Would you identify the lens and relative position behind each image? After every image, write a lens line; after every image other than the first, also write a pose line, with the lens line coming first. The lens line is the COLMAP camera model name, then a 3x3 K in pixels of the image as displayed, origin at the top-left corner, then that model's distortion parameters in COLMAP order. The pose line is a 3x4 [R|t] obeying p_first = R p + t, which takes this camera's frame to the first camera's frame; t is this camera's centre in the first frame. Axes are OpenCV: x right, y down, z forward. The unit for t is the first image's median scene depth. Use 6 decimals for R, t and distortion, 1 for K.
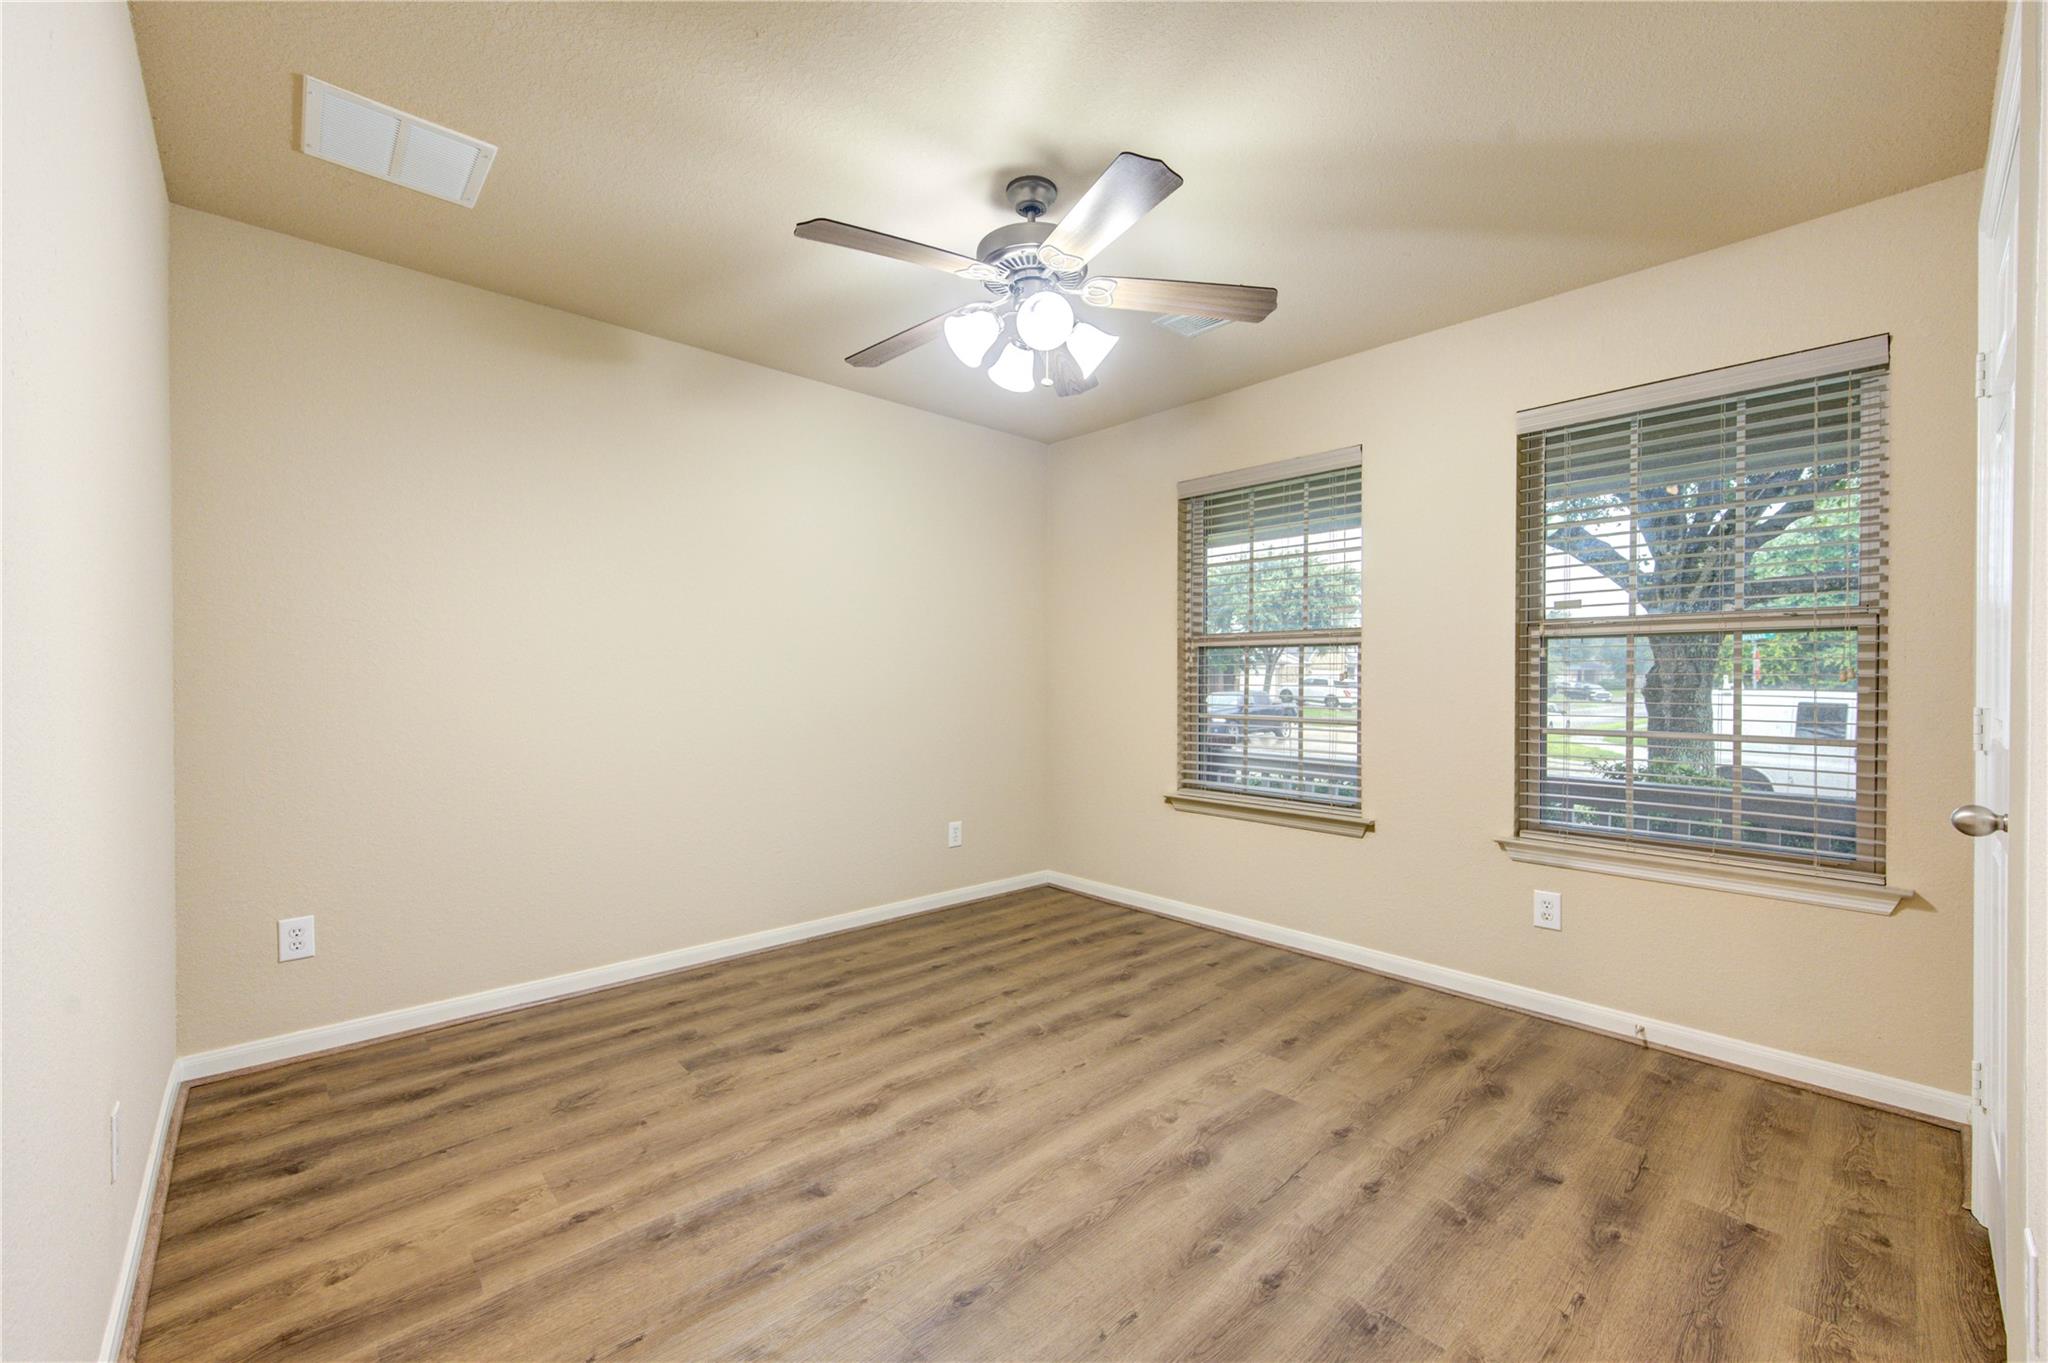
lens RADIAL K [[801.6, 0, 1028.3], [0, 801.6, 688.8], [0, 0, 1]] dist [0.002438, -0.000195]
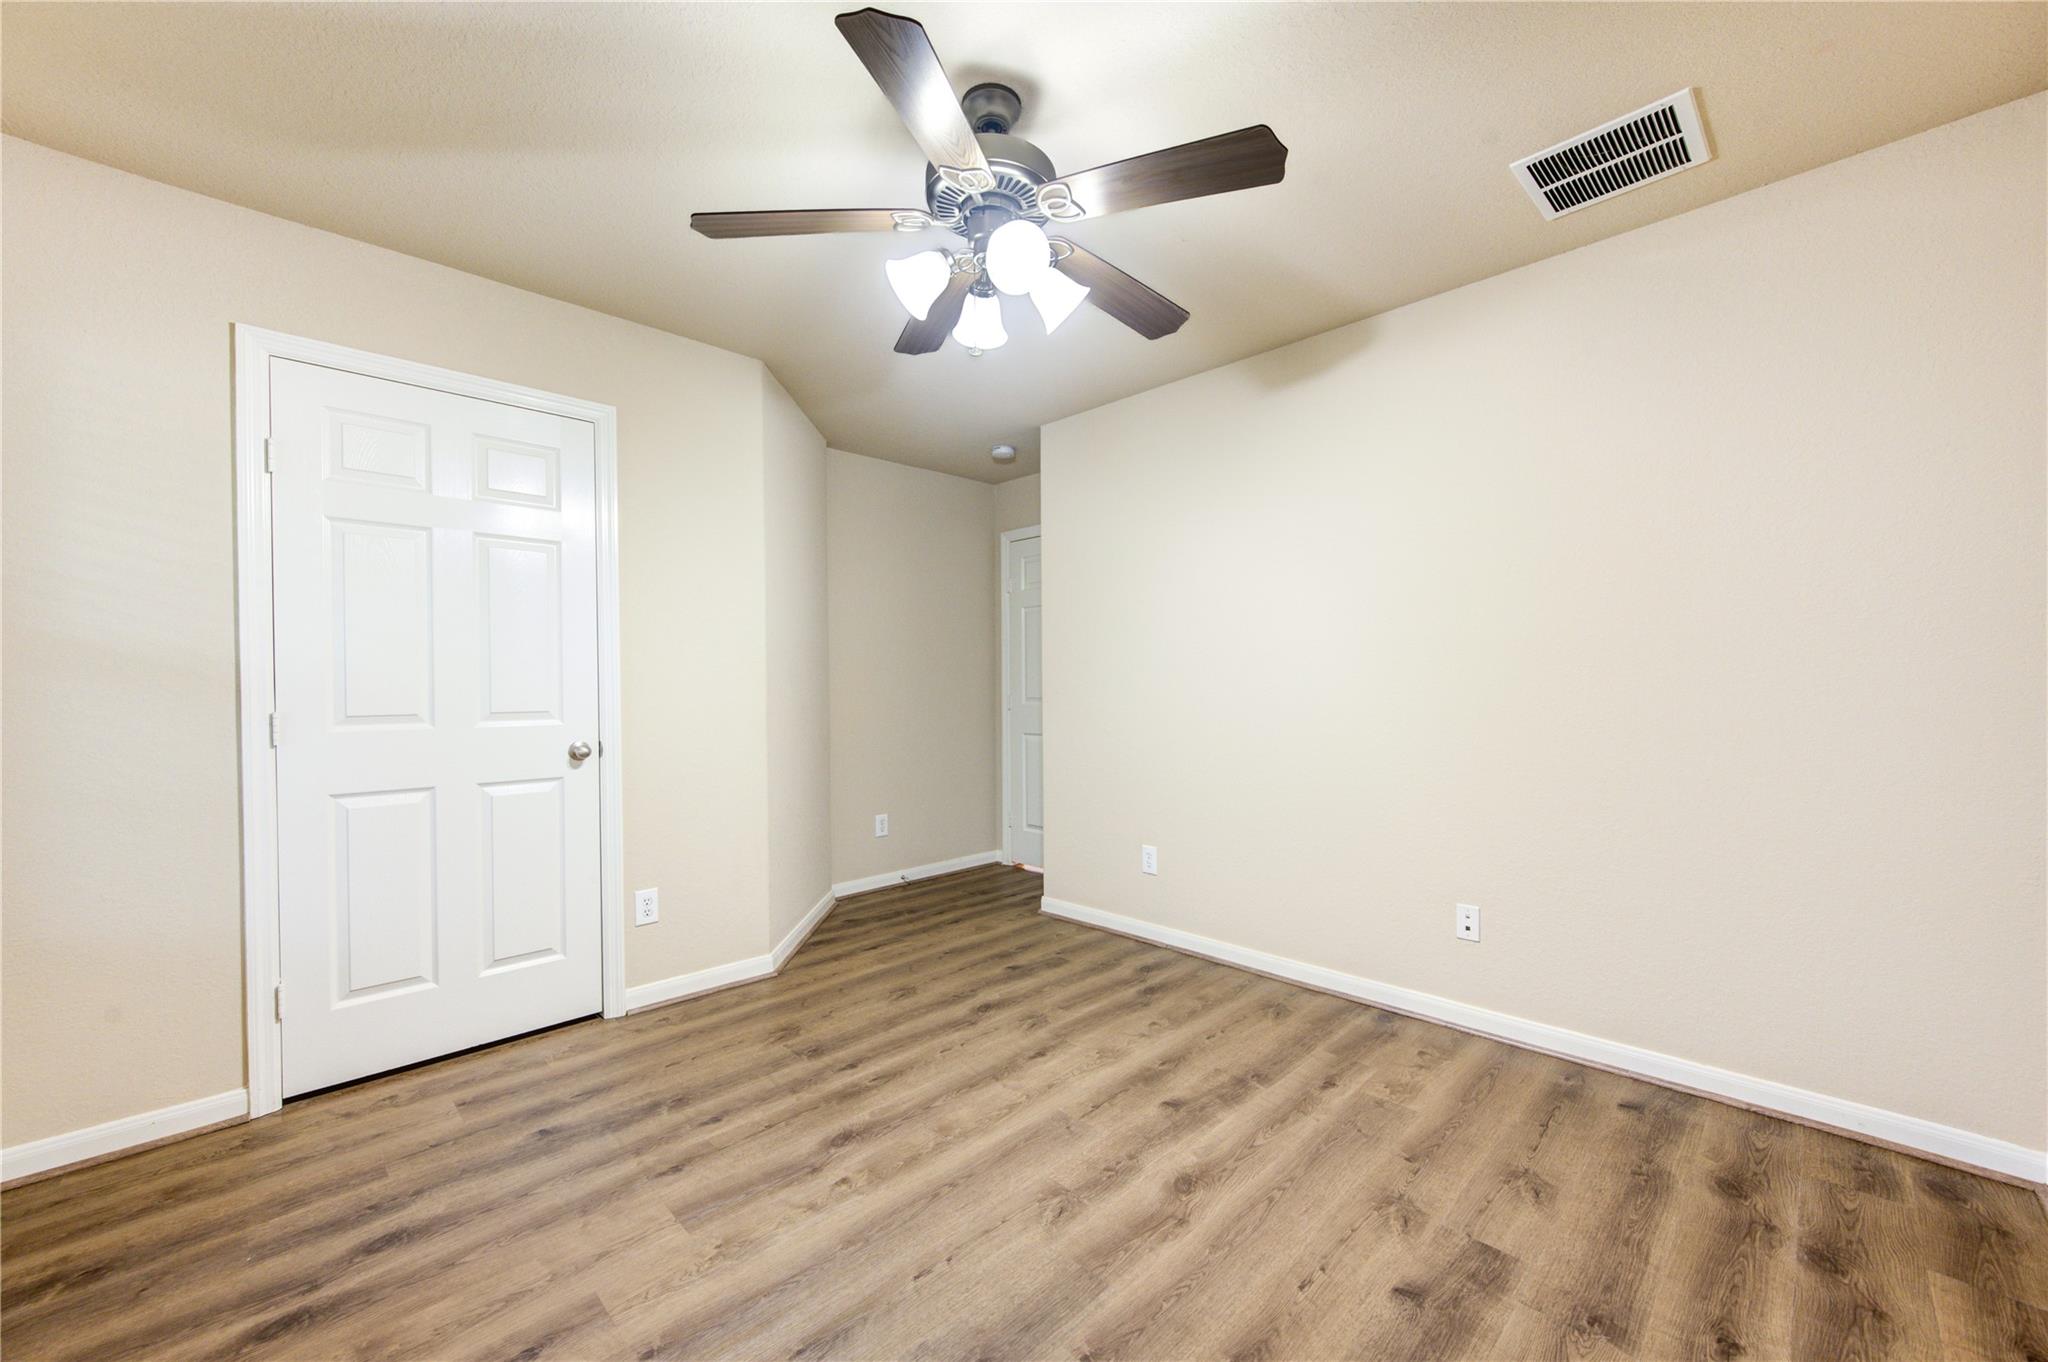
lens RADIAL K [[801.6, 0, 1028.3], [0, 801.6, 688.3], [0, 0, 1]] dist [0.002438, -0.000195]
pose [[-0.999589, 0.005795, -0.028066, -0.009031], [0.005370, 0.999870, 0.015184, -0.032094], [0.028150, 0.015027, -0.999491, 1.971684]]
